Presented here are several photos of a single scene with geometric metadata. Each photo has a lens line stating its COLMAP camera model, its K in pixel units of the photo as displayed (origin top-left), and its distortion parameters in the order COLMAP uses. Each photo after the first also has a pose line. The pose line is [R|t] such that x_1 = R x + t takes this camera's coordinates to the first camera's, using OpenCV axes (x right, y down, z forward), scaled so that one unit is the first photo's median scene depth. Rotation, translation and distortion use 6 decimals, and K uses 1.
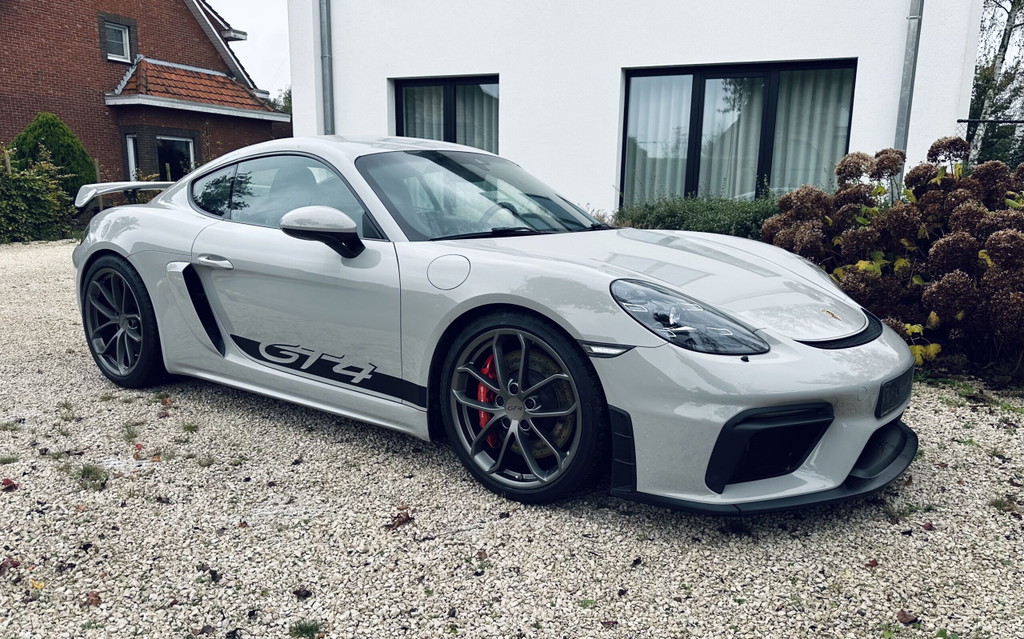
lens RADIAL K [[531.9, 0, 513.4], [0, 531.9, 355.2], [0, 0, 1]] dist [-0.041585, -0.000597]
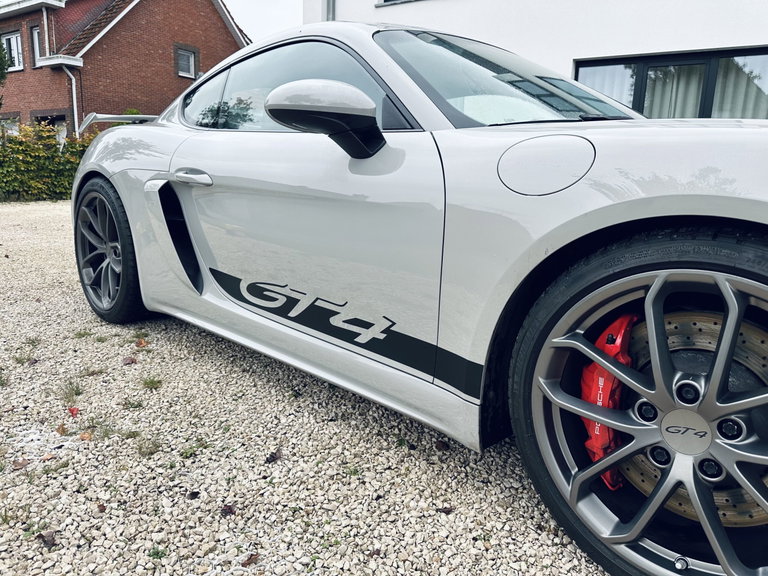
lens RADIAL K [[533.9, 0, 384.0], [0, 533.9, 288.0], [0, 0, 1]] dist [-0.001688, -0.000866]
pose [[0.975389, 0.039594, -0.216906, -0.123505], [-0.044149, 0.998894, -0.016191, -0.009334], [0.216024, 0.025369, 0.976058, 0.333562]]
